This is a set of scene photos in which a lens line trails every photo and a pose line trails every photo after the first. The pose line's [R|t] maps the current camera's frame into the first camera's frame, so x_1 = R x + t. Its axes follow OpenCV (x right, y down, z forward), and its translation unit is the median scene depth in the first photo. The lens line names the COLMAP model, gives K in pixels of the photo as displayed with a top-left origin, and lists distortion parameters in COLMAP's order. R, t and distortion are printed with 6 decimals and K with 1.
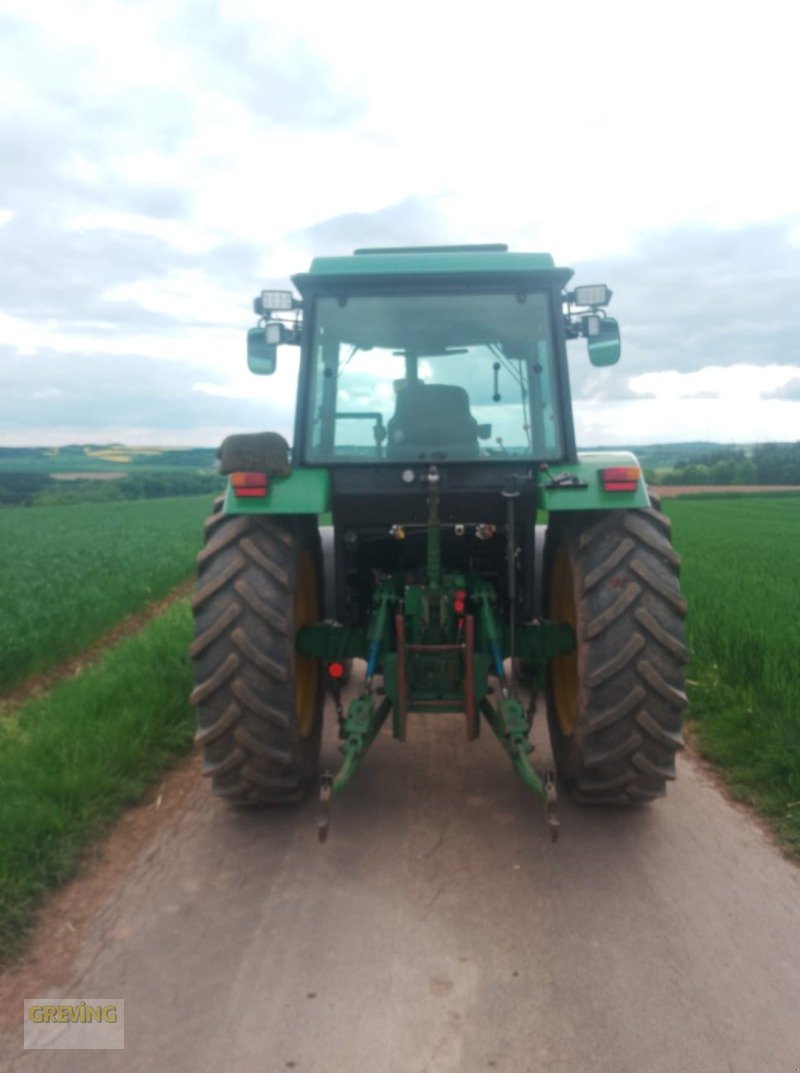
lens RADIAL K [[843.1, 0, 400.0], [0, 843.1, 536.5], [0, 0, 1]] dist [0.108122, -0.247463]
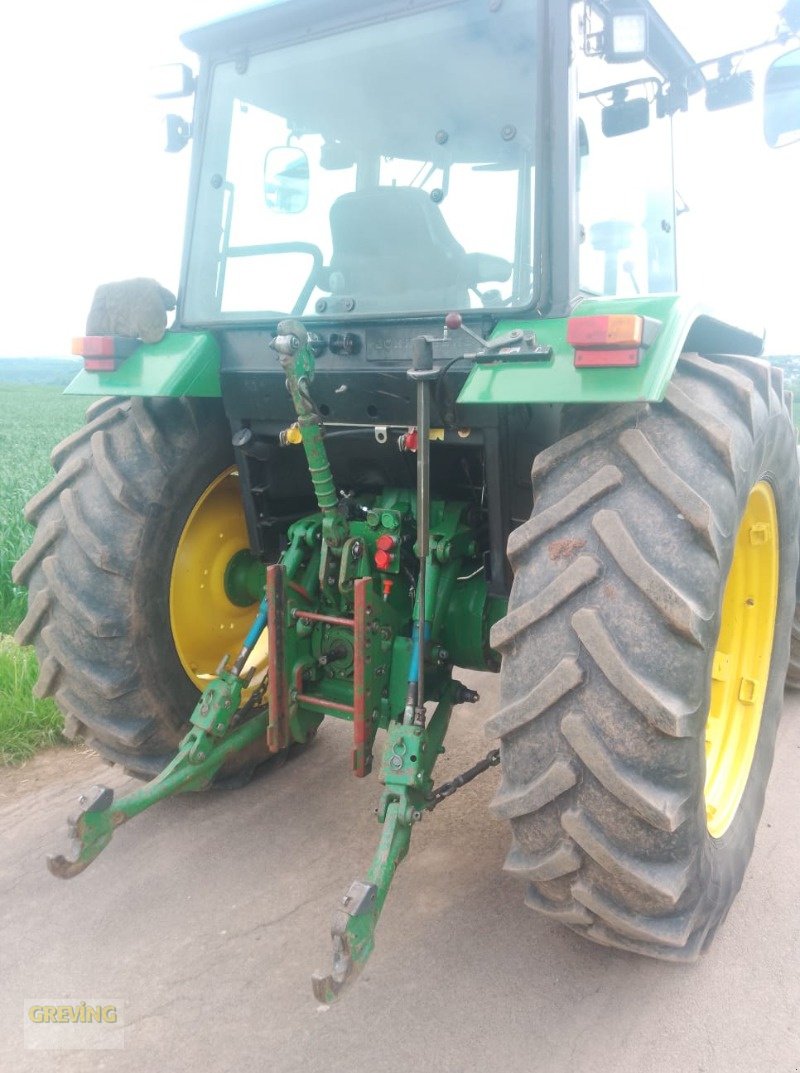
lens RADIAL K [[843.1, 0, 400.0], [0, 843.1, 536.5], [0, 0, 1]] dist [0.108122, -0.247463]
pose [[0.868053, 0.104097, -0.485435, 0.403100], [-0.051979, 0.991453, 0.119659, -0.008903], [0.493743, -0.078638, 0.866045, 0.502310]]
